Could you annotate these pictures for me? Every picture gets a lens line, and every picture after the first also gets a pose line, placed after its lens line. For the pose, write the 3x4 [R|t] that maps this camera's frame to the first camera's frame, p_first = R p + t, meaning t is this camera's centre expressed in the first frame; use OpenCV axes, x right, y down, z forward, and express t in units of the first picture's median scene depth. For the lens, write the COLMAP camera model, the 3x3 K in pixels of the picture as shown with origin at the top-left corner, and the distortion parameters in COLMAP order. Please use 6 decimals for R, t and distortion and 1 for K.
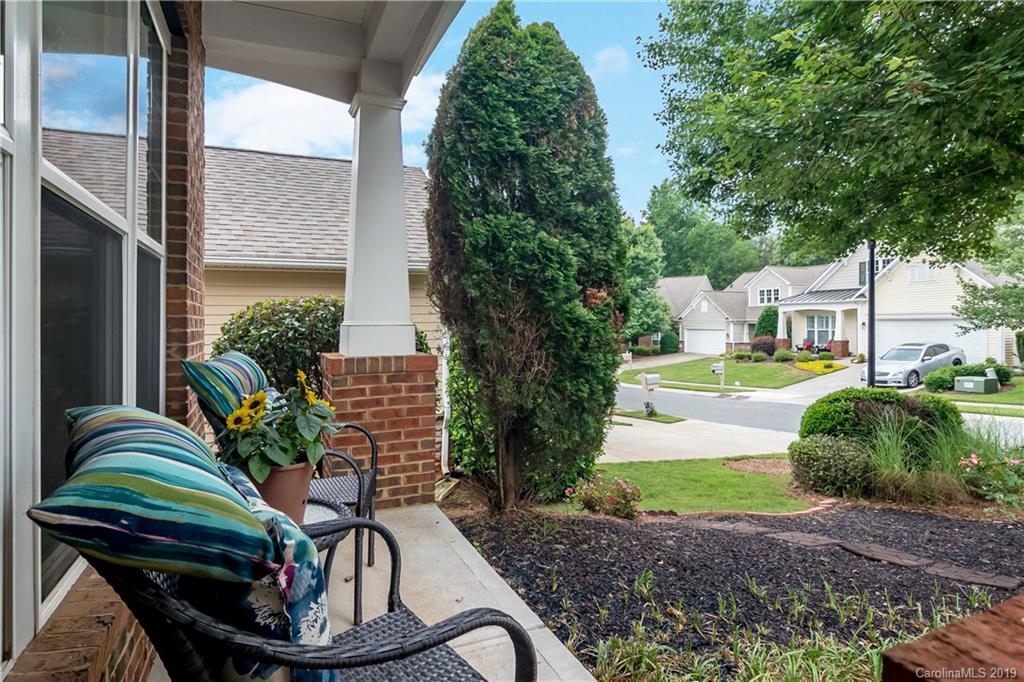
lens RADIAL K [[552.7, 0, 507.1], [0, 552.7, 333.9], [0, 0, 1]] dist [-0.000386, 0.001847]
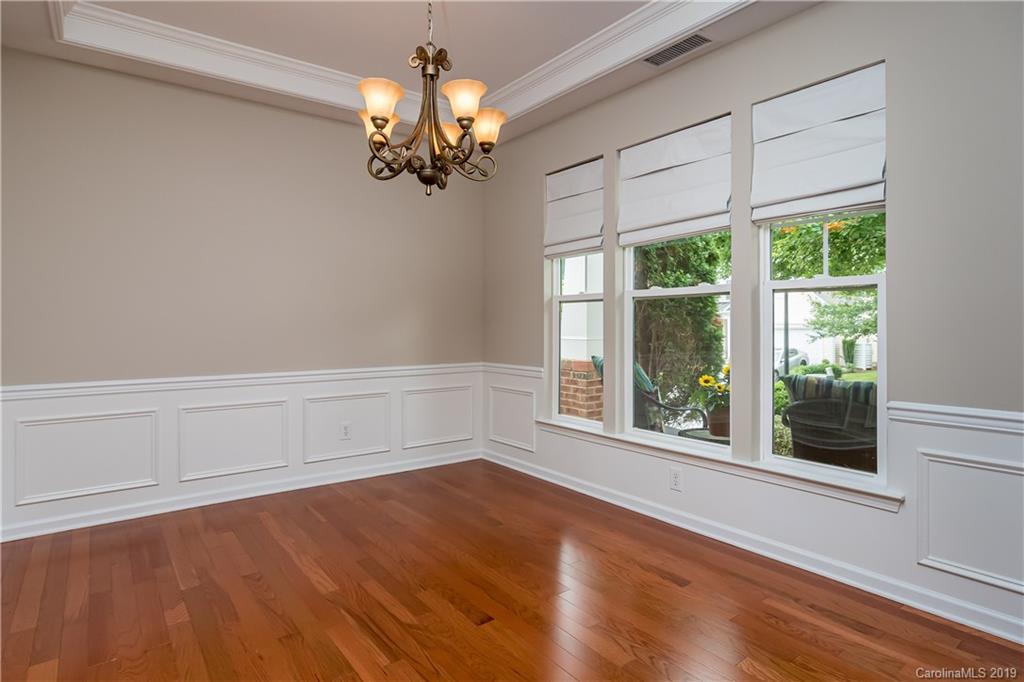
lens RADIAL K [[552.7, 0, 523.0], [0, 552.7, 334.8], [0, 0, 1]] dist [-0.000386, 0.001847]
pose [[0.969430, 0.001532, 0.245362, -0.848371], [0.000770, 0.999957, -0.009286, -0.016031], [-0.245366, 0.009191, 0.969387, -0.464697]]
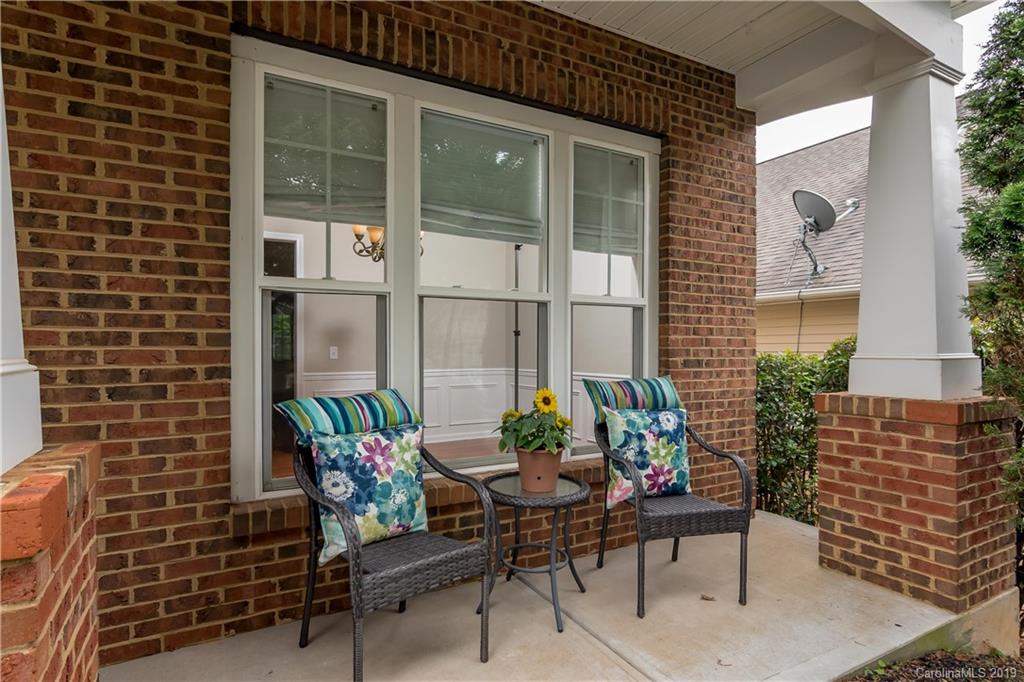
lens RADIAL K [[552.7, 0, 509.2], [0, 552.7, 345.2], [0, 0, 1]] dist [-0.000386, 0.001847]
pose [[0.114183, 0.001764, -0.993458, 0.503936], [-0.023182, 0.999731, -0.000889, -0.022442], [0.993189, 0.023131, 0.114193, 0.345920]]
